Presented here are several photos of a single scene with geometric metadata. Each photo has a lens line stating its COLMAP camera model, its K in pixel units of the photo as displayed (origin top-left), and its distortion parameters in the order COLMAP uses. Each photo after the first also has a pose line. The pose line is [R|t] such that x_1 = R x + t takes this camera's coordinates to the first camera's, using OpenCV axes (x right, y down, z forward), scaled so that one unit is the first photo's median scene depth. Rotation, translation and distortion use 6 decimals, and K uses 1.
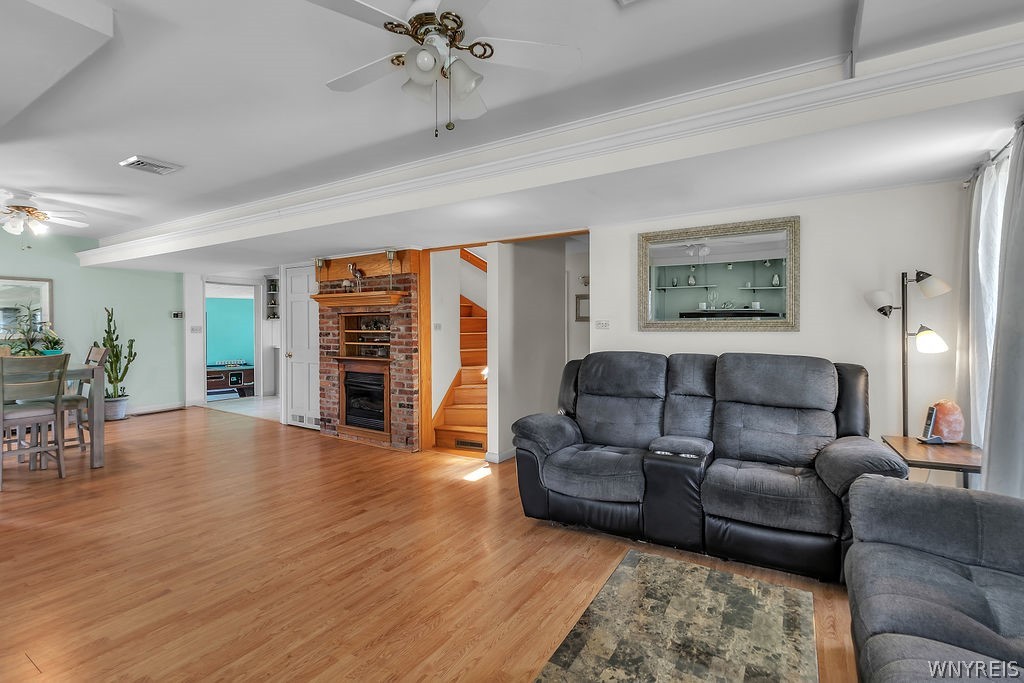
lens RADIAL K [[476.9, 0, 498.4], [0, 476.9, 325.1], [0, 0, 1]] dist [0.025496, 0.000350]
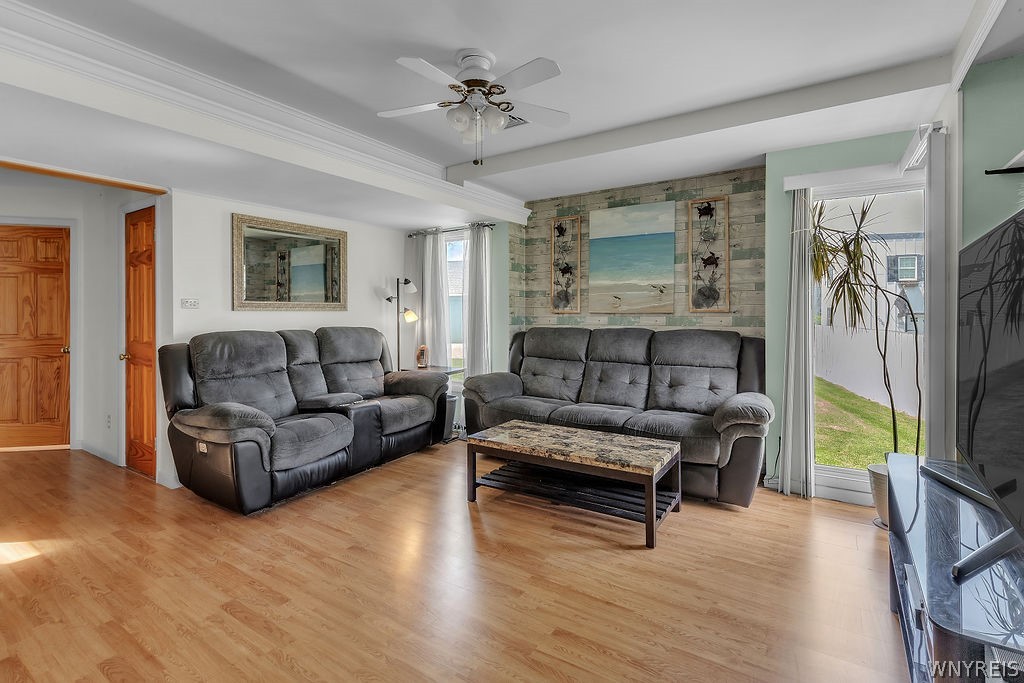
lens RADIAL K [[506.4, 0, 492.2], [0, 506.4, 309.3], [0, 0, 1]] dist [0.033708, 0.000804]
pose [[0.030773, 0.005849, 0.999509, -0.926627], [-0.006867, 0.999961, -0.005640, 0.014833], [-0.999503, -0.006690, 0.030811, 0.527855]]
